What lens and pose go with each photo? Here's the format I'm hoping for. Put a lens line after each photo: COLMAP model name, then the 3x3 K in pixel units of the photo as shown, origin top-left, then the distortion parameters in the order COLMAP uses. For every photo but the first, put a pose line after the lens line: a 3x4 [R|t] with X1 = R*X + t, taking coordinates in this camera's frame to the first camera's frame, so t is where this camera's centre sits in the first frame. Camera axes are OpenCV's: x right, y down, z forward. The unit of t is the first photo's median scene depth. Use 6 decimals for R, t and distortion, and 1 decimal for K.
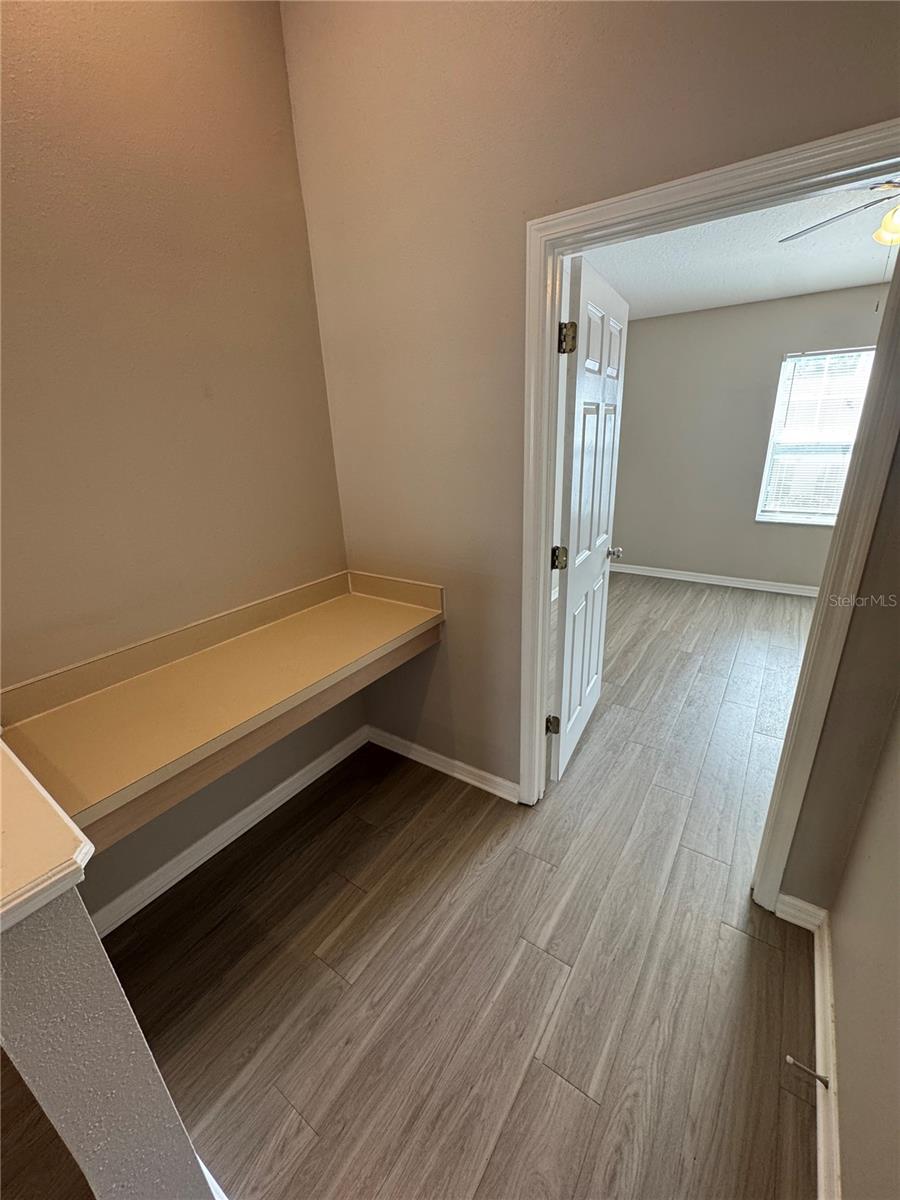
lens RADIAL K [[482.3, 0, 451.9], [0, 482.3, 600.0], [0, 0, 1]] dist [-0.003776, 0.000420]
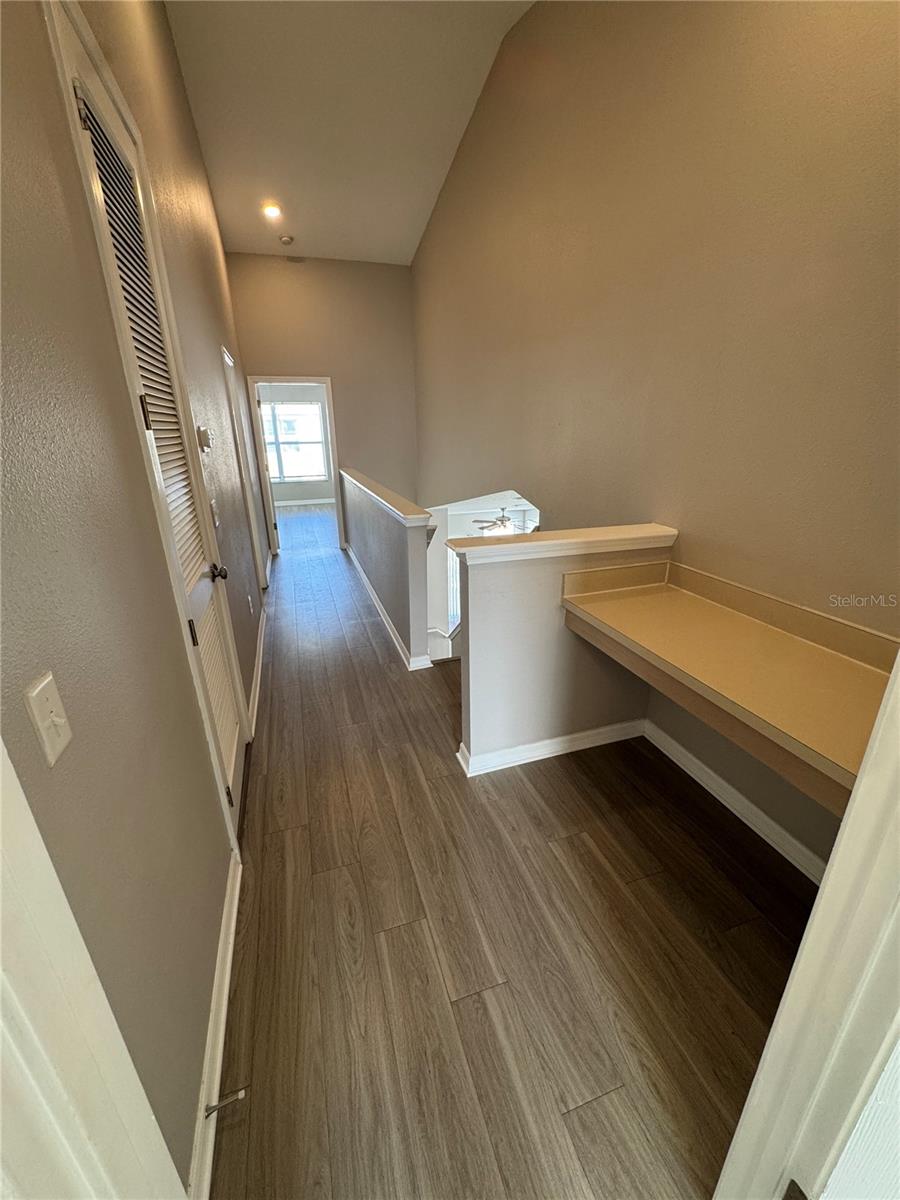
lens RADIAL K [[482.3, 0, 451.9], [0, 482.3, 600.0], [0, 0, 1]] dist [-0.003776, 0.000420]
pose [[-0.604875, 0.316696, -0.730637, 0.684408], [-0.233904, 0.806383, 0.543171, -0.374133], [0.761193, 0.499450, -0.413684, 0.999637]]
